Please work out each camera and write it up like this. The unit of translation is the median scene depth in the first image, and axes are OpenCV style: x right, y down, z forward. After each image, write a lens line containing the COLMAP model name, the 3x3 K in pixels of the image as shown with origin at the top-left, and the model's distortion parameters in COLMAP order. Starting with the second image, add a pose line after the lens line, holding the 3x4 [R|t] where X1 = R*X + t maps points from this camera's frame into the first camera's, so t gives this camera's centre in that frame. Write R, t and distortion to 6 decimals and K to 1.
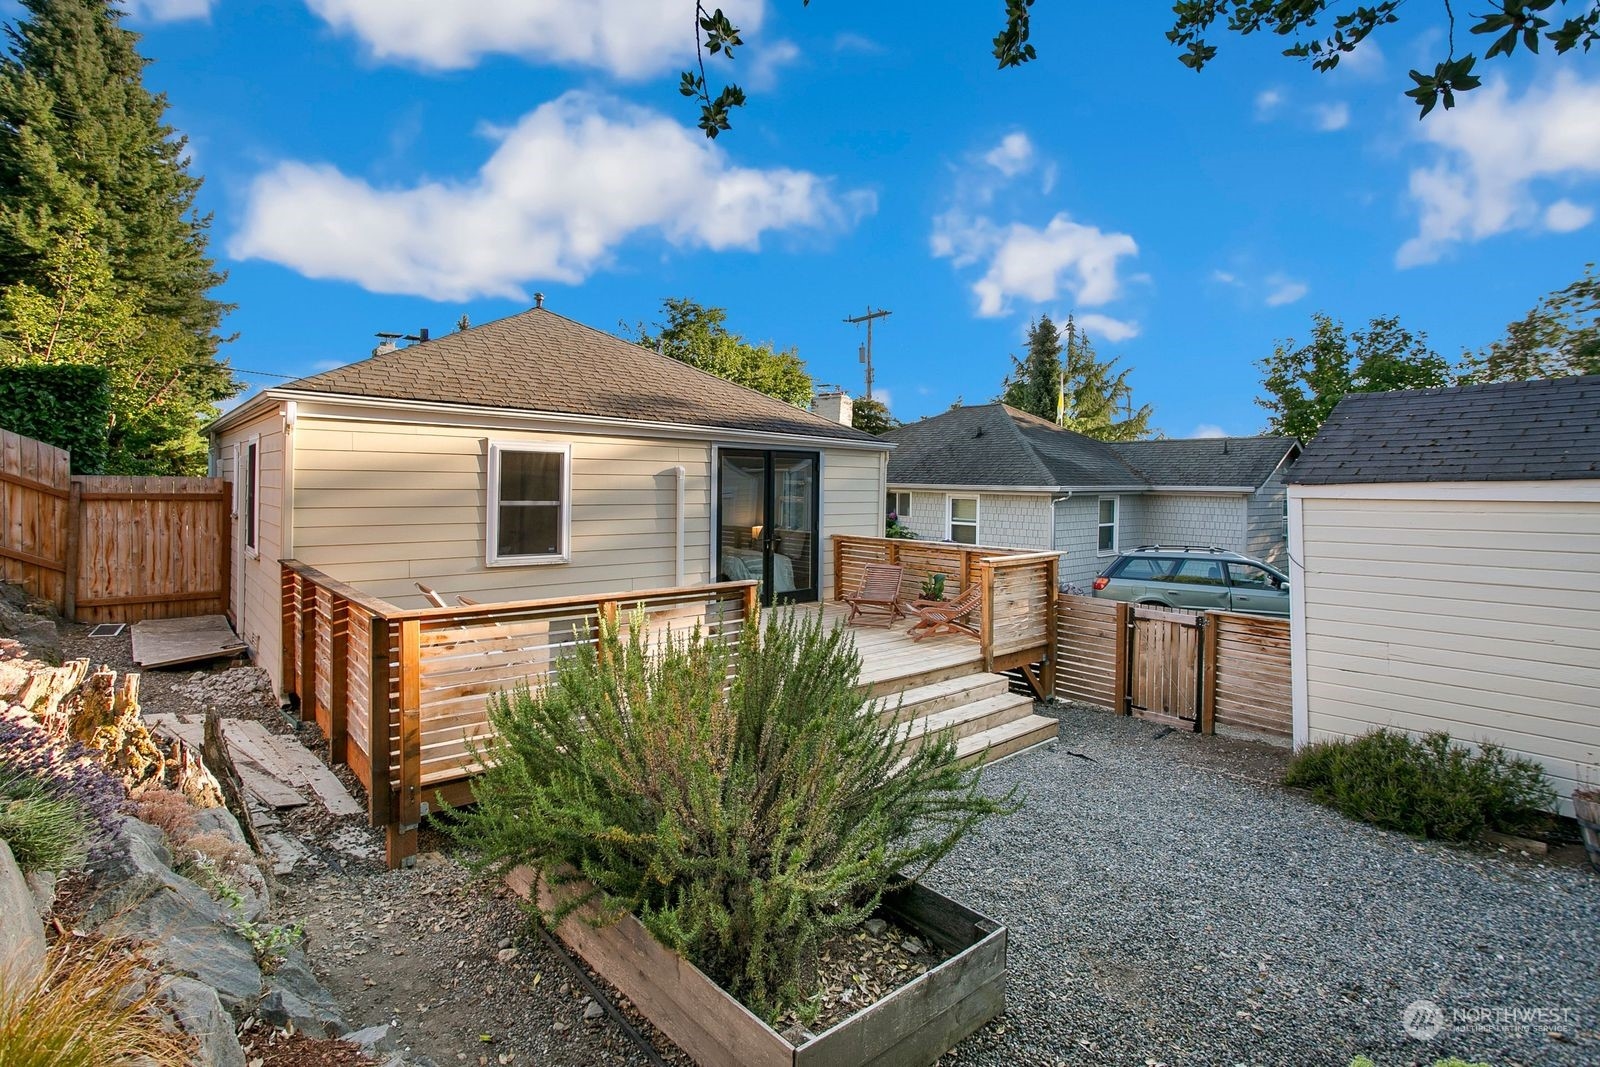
lens RADIAL K [[782.4, 0, 799.3], [0, 782.4, 516.2], [0, 0, 1]] dist [-0.020831, 0.023222]
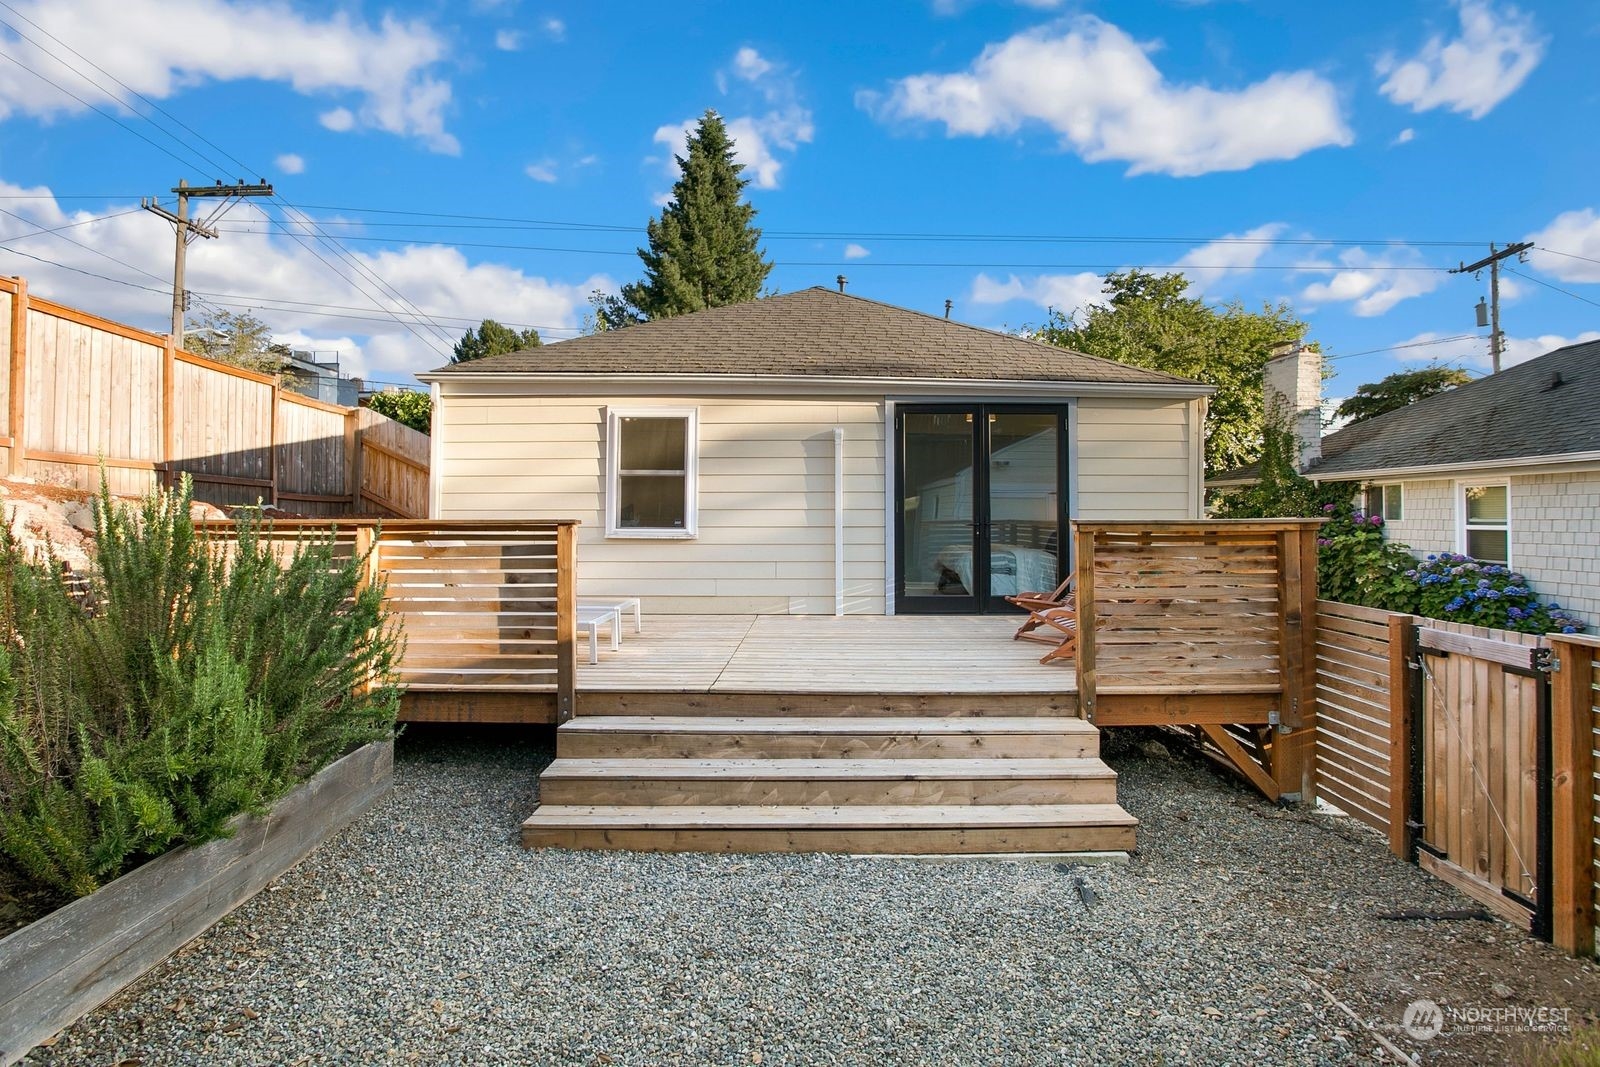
lens RADIAL K [[814.0, 0, 822.5], [0, 814.0, 524.5], [0, 0, 1]] dist [-0.042149, 0.021267]
pose [[0.759249, -0.009344, -0.650733, 0.436017], [-0.017853, 0.999222, -0.035178, 0.074737], [0.650555, 0.038327, 0.758491, 0.383908]]
